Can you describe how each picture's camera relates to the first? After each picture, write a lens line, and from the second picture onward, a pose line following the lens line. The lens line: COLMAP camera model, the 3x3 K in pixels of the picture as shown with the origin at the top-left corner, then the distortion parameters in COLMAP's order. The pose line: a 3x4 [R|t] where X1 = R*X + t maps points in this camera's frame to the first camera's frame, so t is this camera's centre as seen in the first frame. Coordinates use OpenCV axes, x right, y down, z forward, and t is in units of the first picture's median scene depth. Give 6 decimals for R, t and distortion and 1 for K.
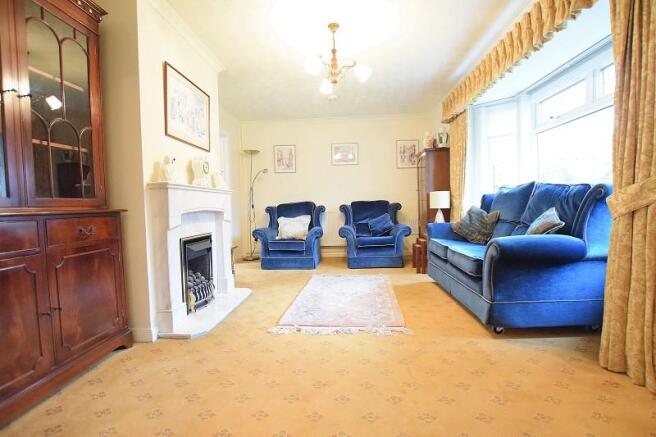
lens RADIAL K [[309.2, 0, 328.6], [0, 309.2, 221.0], [0, 0, 1]] dist [-0.024487, 0.001162]
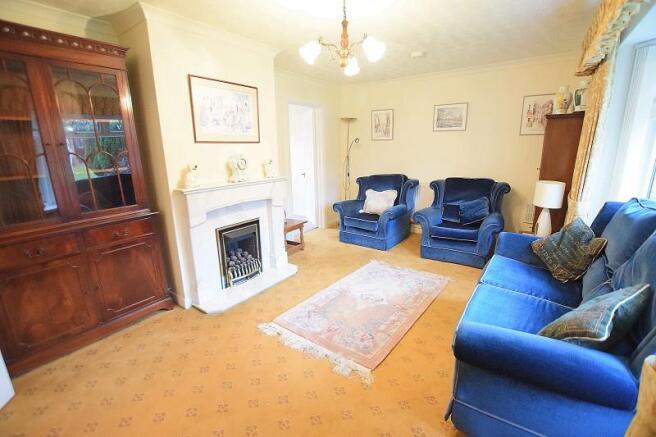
lens RADIAL K [[294.0, 0, 327.8], [0, 294.0, 221.4], [0, 0, 1]] dist [-0.022963, 0.000661]
pose [[0.850295, 0.137973, -0.507900, 0.435045], [-0.028523, 0.975688, 0.217298, -0.216837], [0.525534, -0.170281, 0.833558, 0.262564]]
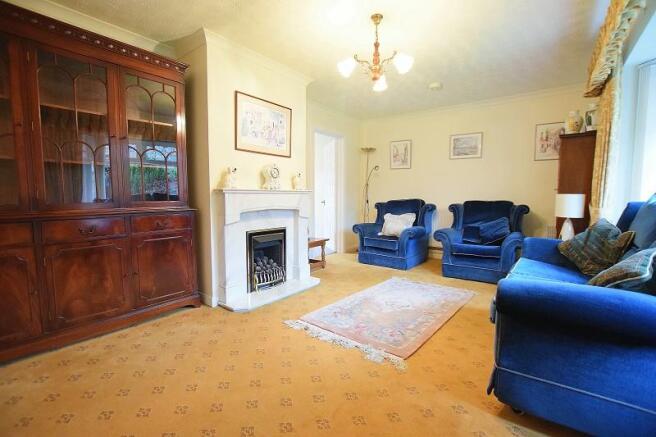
lens RADIAL K [[294.0, 0, 327.9], [0, 294.0, 221.7], [0, 0, 1]] dist [-0.022963, 0.000661]
pose [[0.828794, 0.076281, -0.554330, 0.424274], [-0.050786, 0.996830, 0.061242, -0.068236], [0.557244, -0.022605, 0.830041, 0.177655]]
